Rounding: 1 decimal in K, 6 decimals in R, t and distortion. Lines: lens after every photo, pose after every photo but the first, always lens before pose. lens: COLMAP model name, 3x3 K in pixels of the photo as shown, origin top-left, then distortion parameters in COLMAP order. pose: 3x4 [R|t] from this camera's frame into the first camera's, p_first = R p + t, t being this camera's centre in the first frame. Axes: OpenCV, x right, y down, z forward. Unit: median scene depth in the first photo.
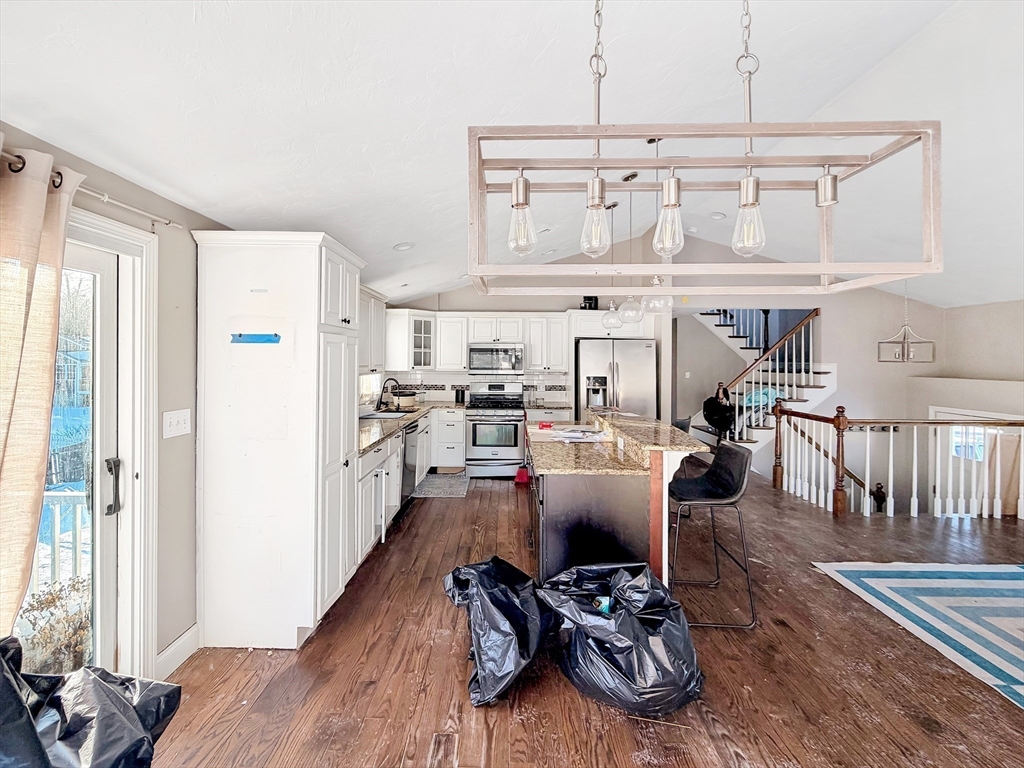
lens RADIAL K [[412.8, 0, 510.5], [0, 412.8, 356.2], [0, 0, 1]] dist [-0.000378, -0.000484]
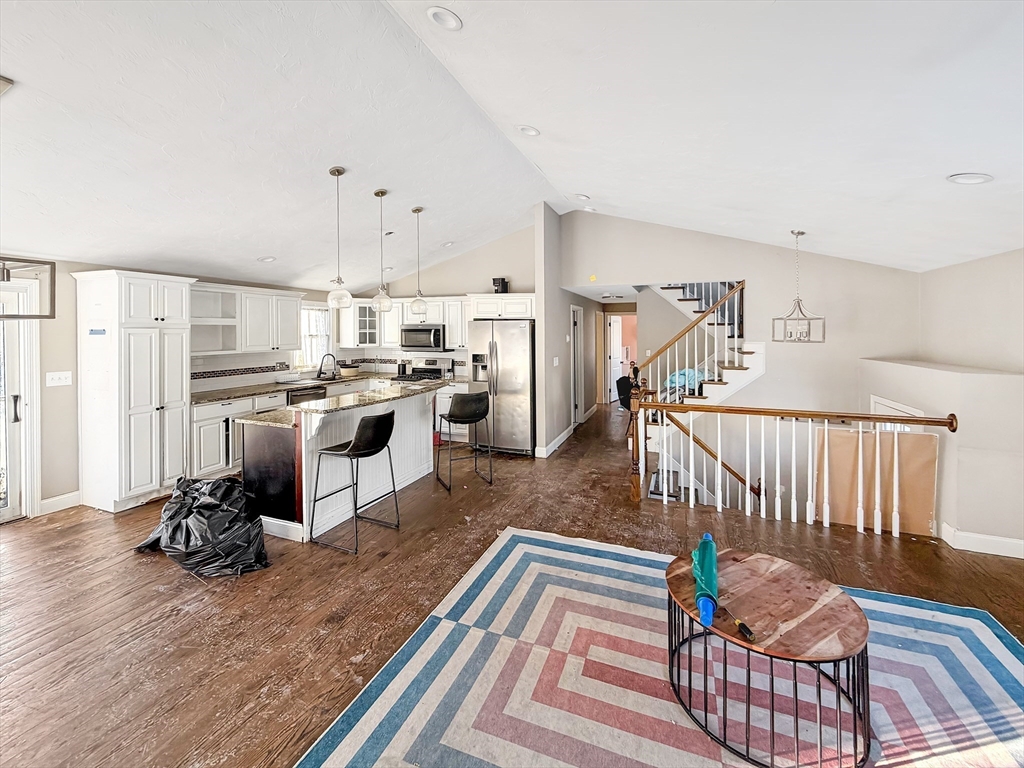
lens RADIAL K [[424.1, 0, 516.1], [0, 424.1, 330.8], [0, 0, 1]] dist [0.003145, -0.000409]
pose [[0.939237, -0.007379, -0.343189, 0.638579], [0.008581, 0.999961, 0.001985, -0.013693], [0.343161, -0.004810, 0.939264, -0.030015]]
